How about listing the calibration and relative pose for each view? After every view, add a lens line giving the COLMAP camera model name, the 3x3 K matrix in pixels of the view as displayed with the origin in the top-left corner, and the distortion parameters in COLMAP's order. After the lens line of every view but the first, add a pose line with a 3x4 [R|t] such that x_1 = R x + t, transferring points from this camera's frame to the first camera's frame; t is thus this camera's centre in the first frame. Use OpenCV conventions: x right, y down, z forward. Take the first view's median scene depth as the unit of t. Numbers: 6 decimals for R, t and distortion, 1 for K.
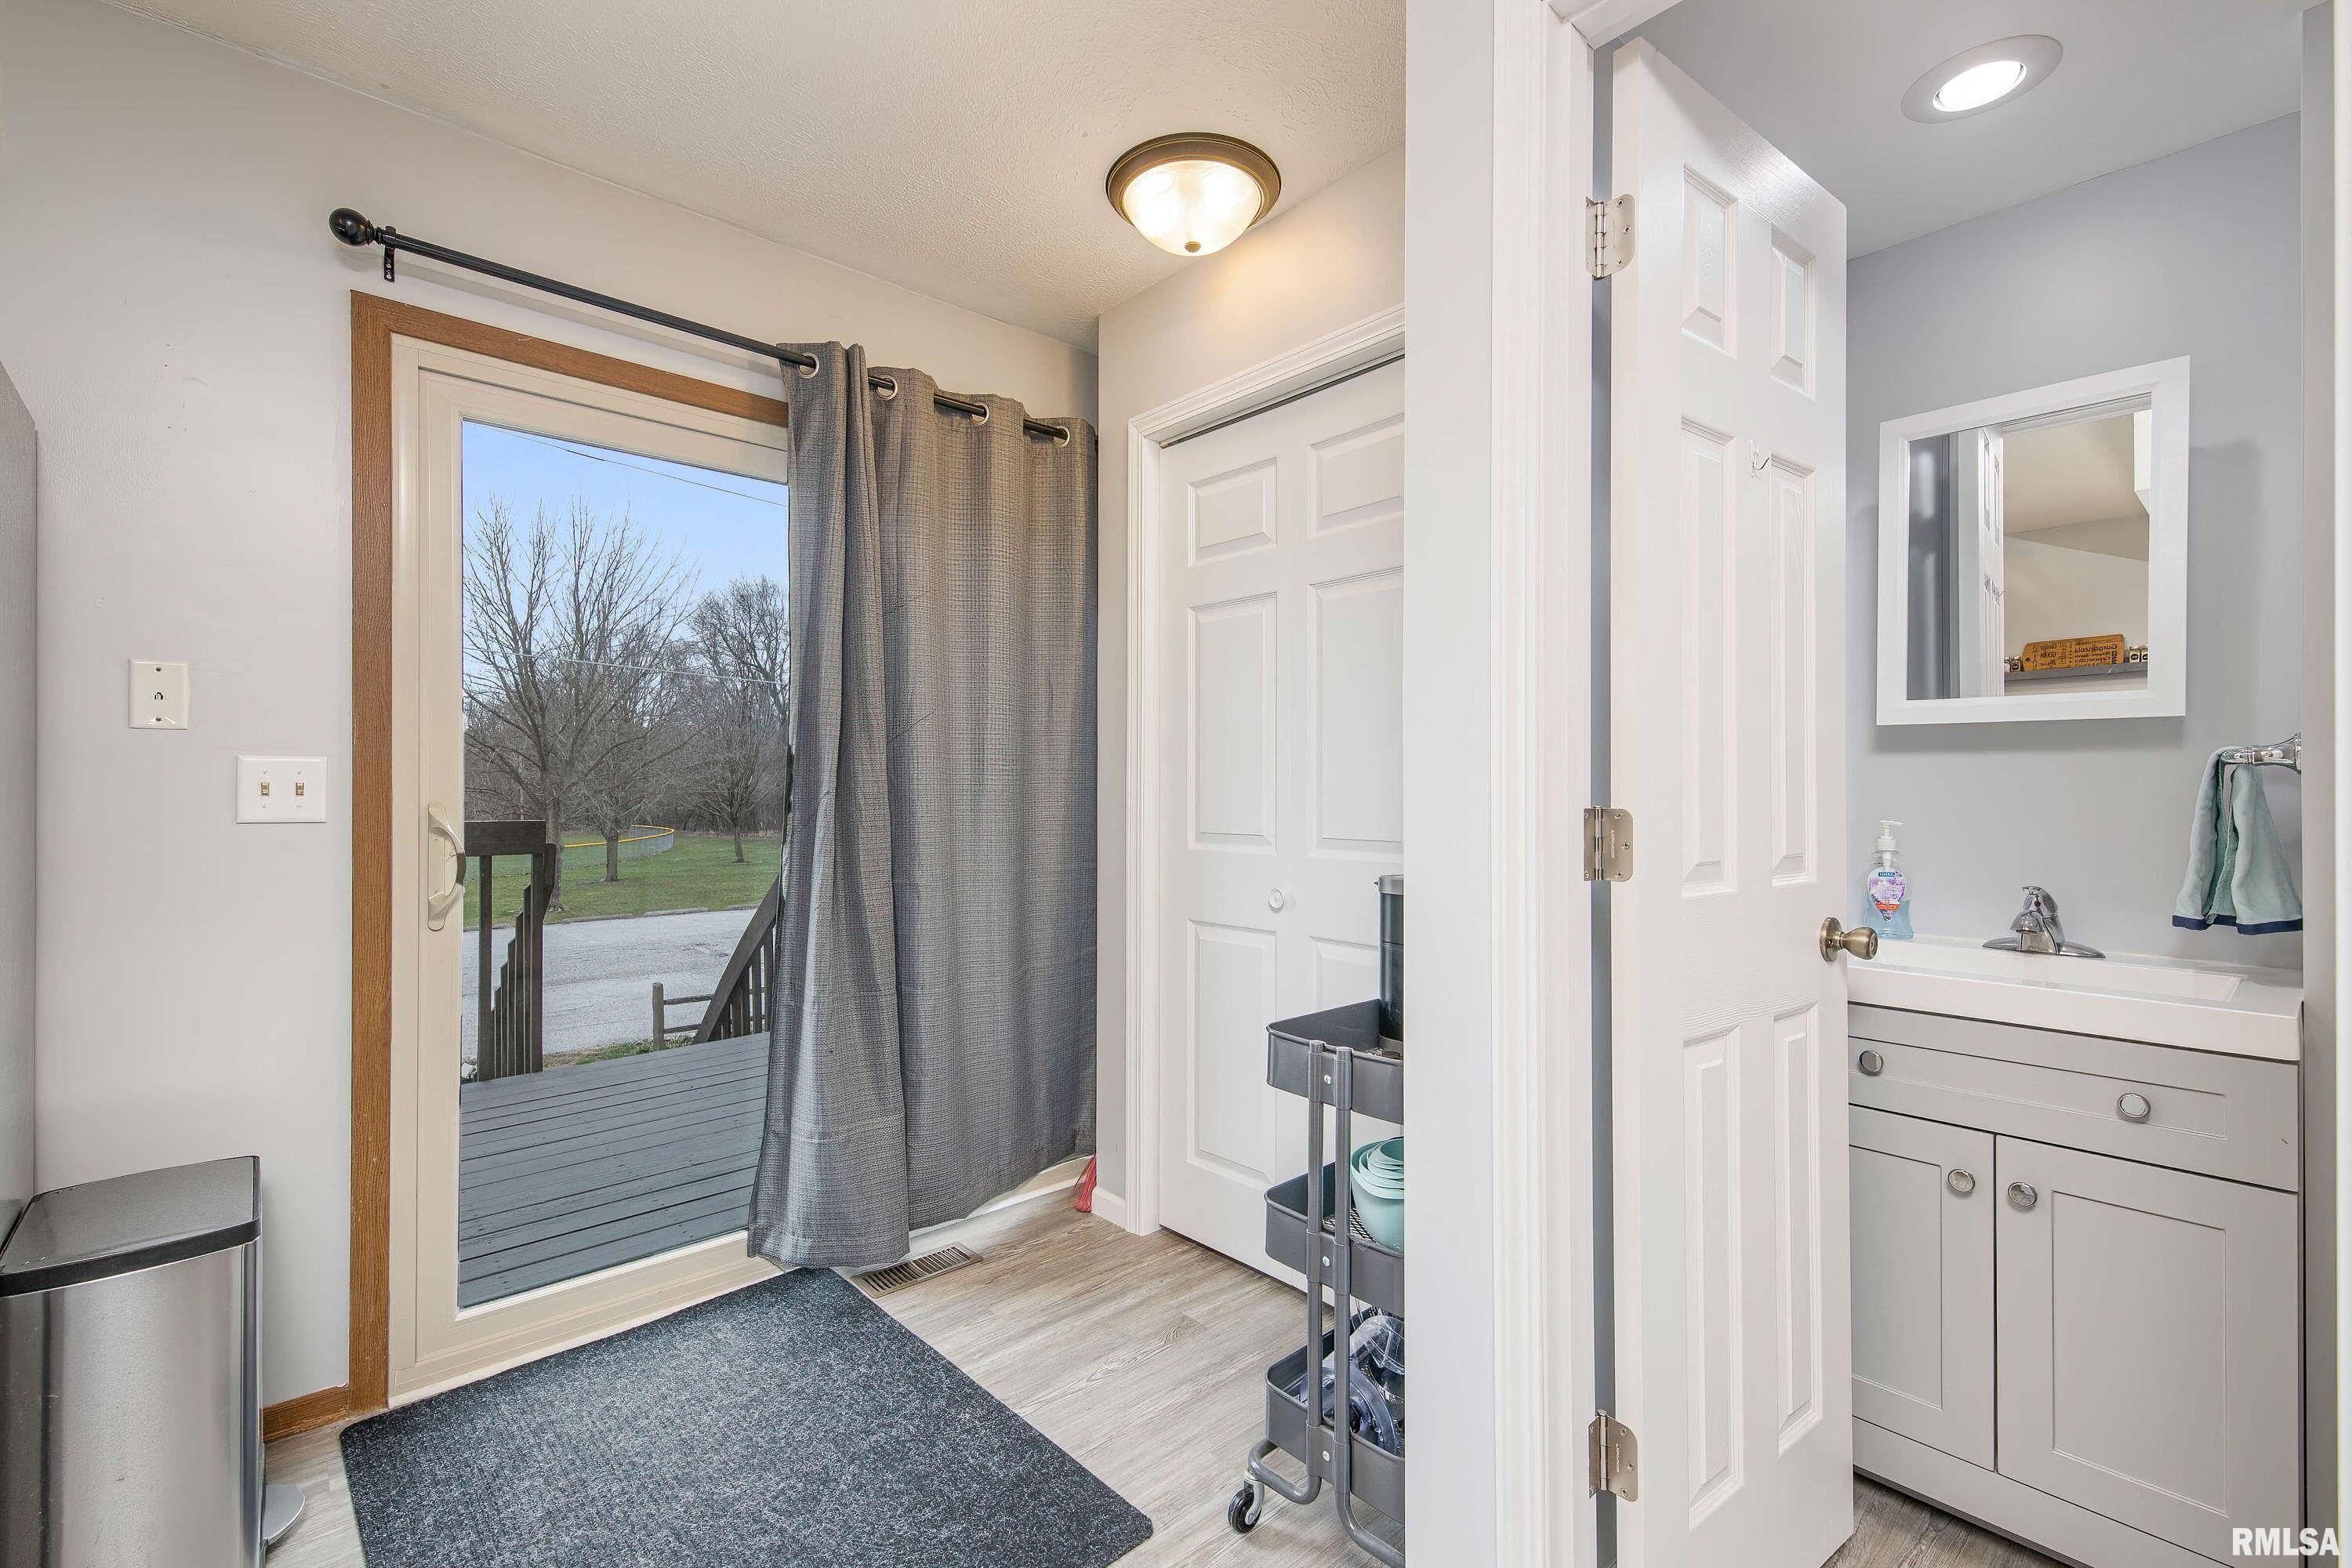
lens RADIAL K [[1008.6, 0, 1170.0], [0, 1008.6, 784.0], [0, 0, 1]] dist [-0.001048, 0.000060]
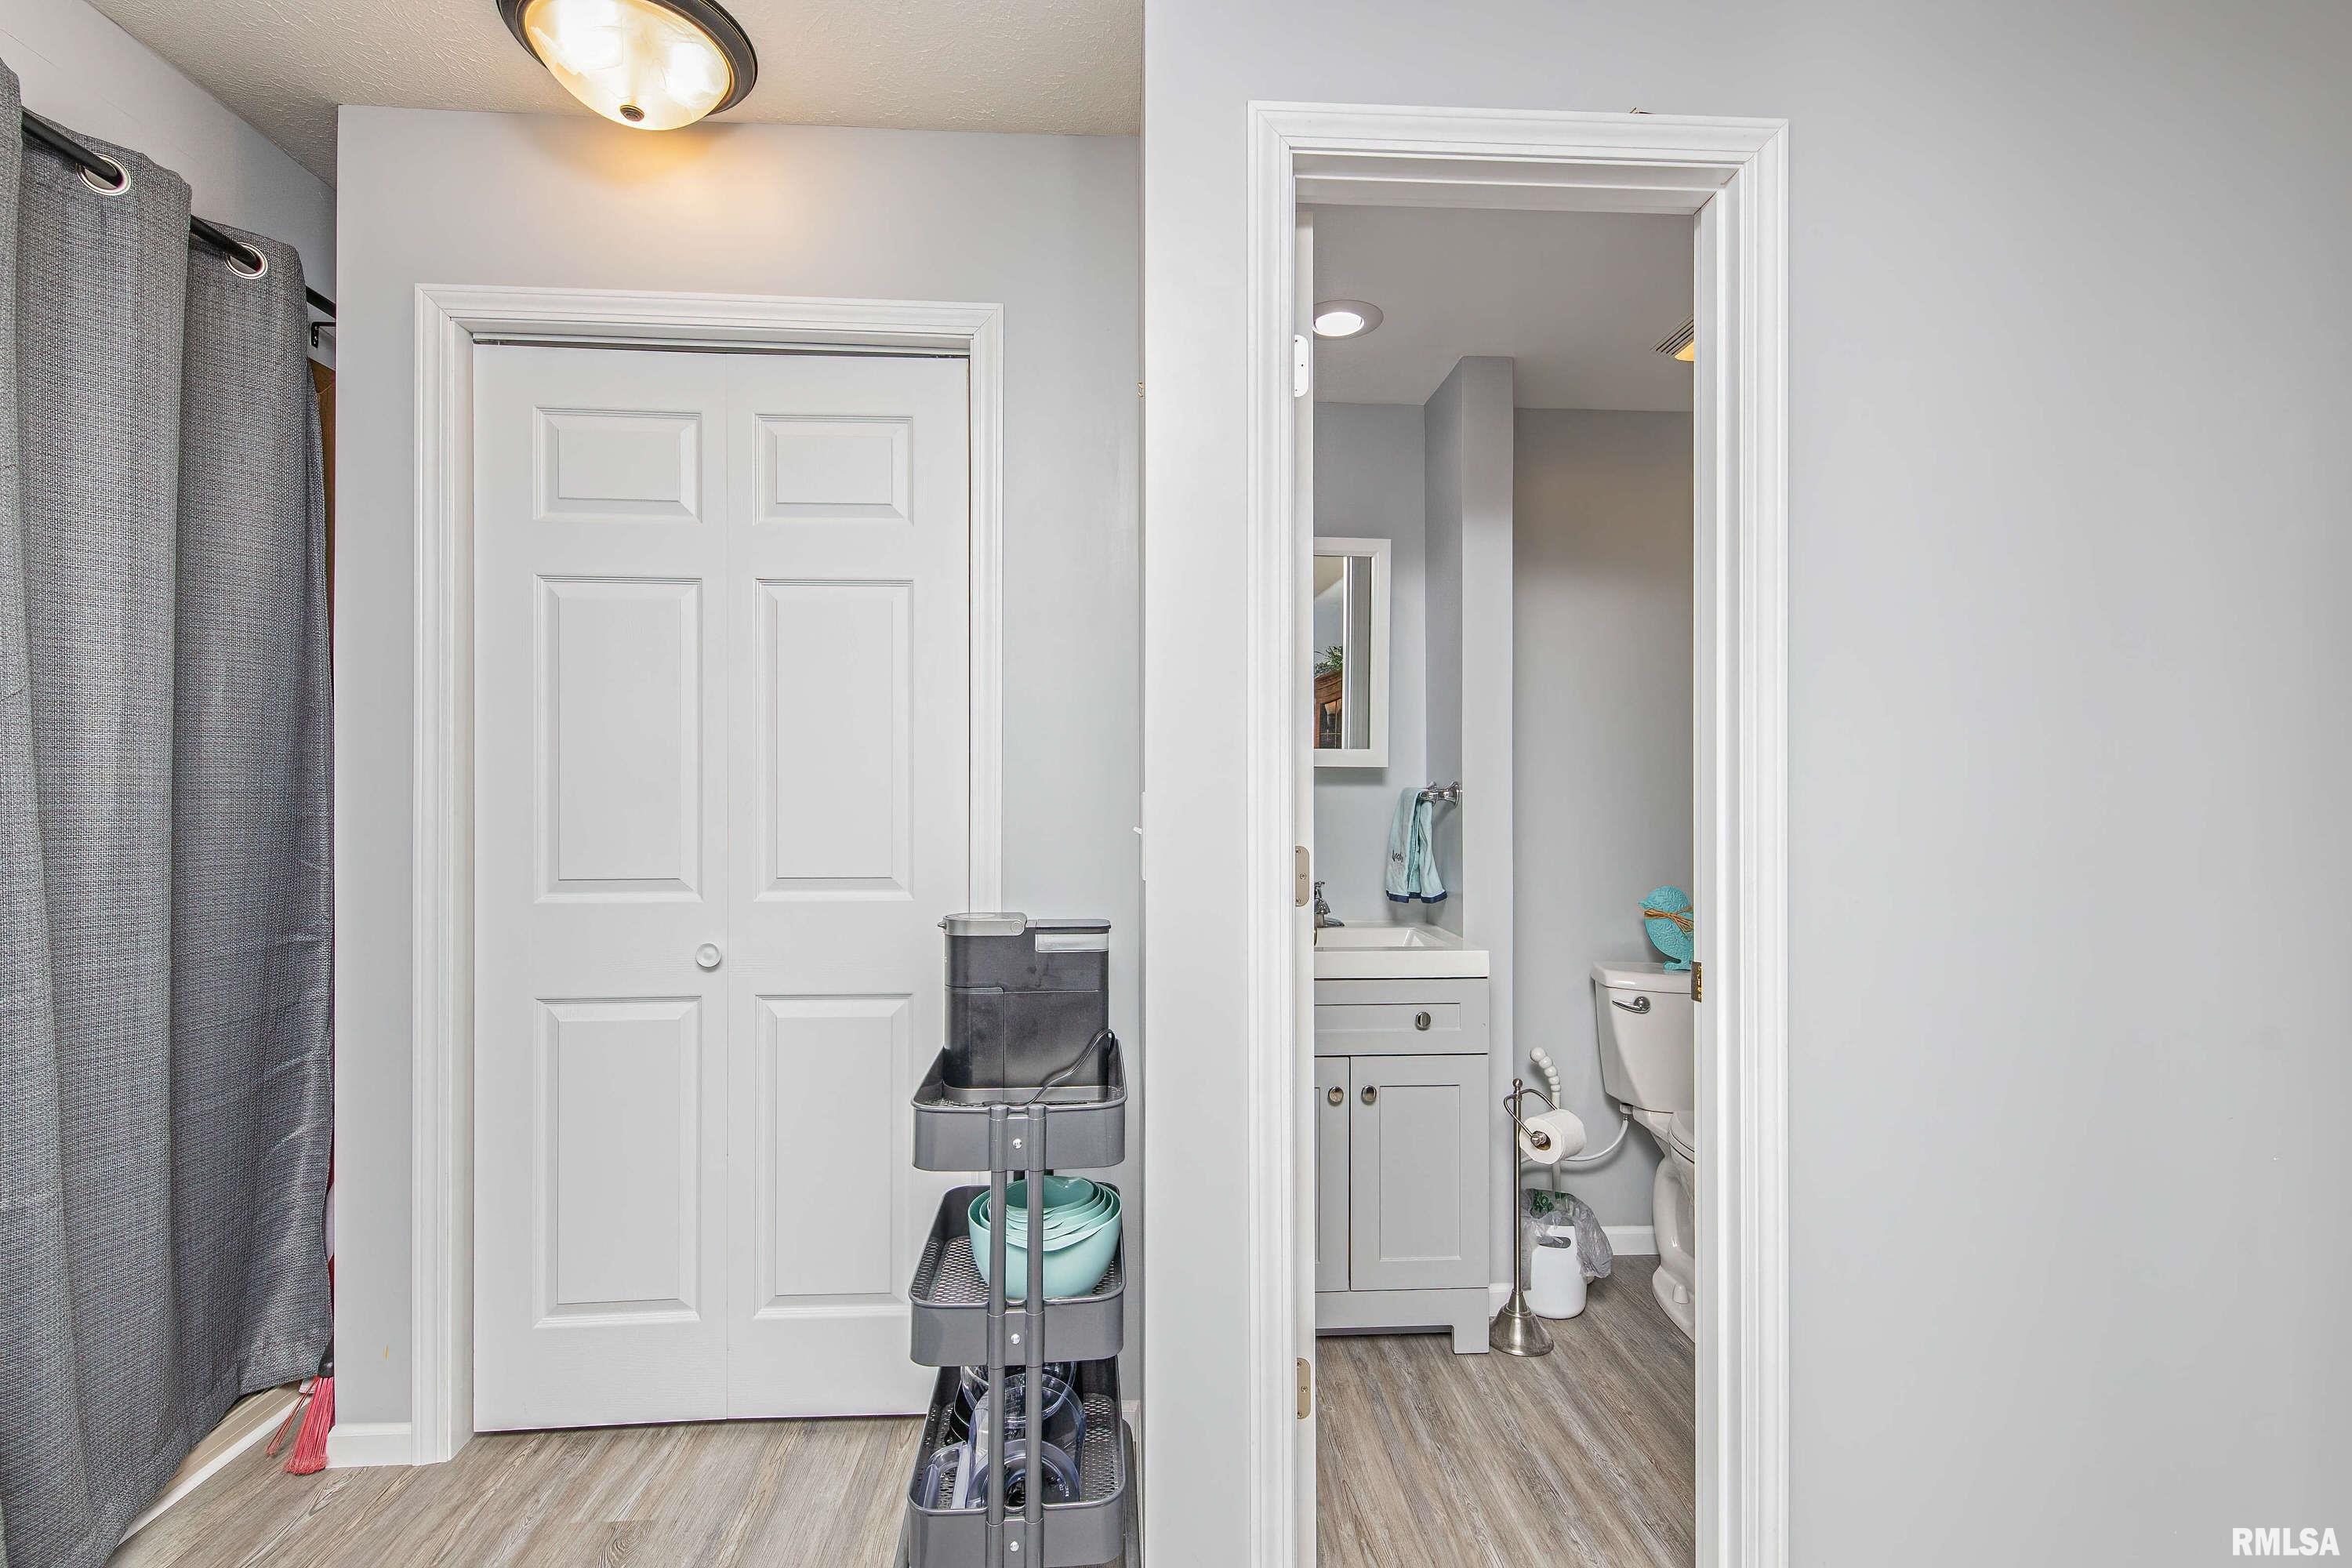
lens RADIAL K [[1037.1, 0, 1180.3], [0, 1037.1, 791.0], [0, 0, 1]] dist [-0.000930, -0.003856]
pose [[0.614755, 0.000334, 0.788718, -0.294068], [-0.001673, 0.999998, 0.000880, -0.018981], [-0.788716, -0.001861, 0.614754, 0.167180]]
